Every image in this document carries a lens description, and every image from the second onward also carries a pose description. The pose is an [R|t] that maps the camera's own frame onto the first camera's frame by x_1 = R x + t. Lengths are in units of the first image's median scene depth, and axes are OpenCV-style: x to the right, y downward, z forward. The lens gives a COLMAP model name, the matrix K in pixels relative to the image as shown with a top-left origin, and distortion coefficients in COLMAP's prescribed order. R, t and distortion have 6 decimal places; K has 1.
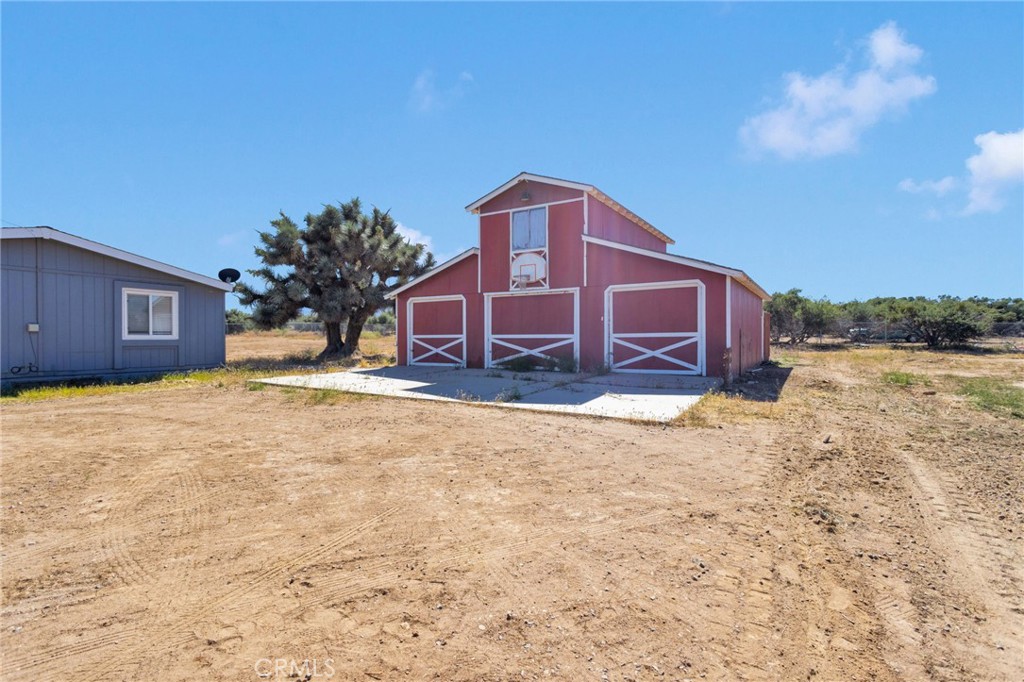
lens RADIAL K [[495.8, 0, 511.1], [0, 495.8, 336.2], [0, 0, 1]] dist [-0.000828, 0.000878]
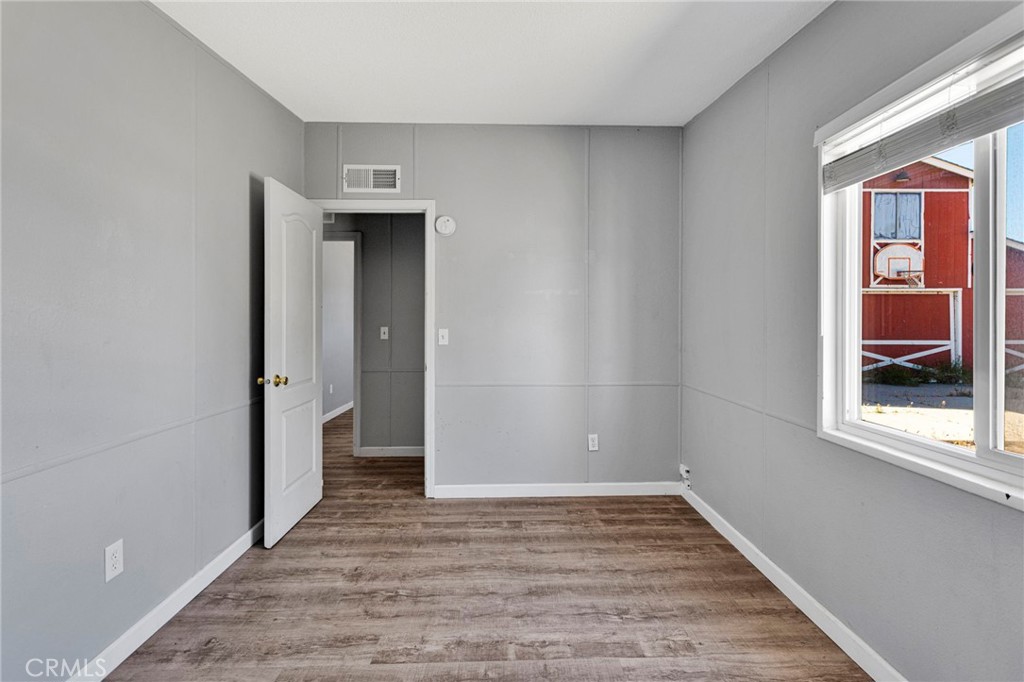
lens RADIAL K [[495.8, 0, 512.9], [0, 495.8, 340.6], [0, 0, 1]] dist [-0.000828, 0.000878]
pose [[0.857697, 0.013368, 0.513982, -0.974021], [-0.011904, 0.999910, -0.006142, 0.010101], [-0.514018, -0.000850, 0.857779, 0.619908]]
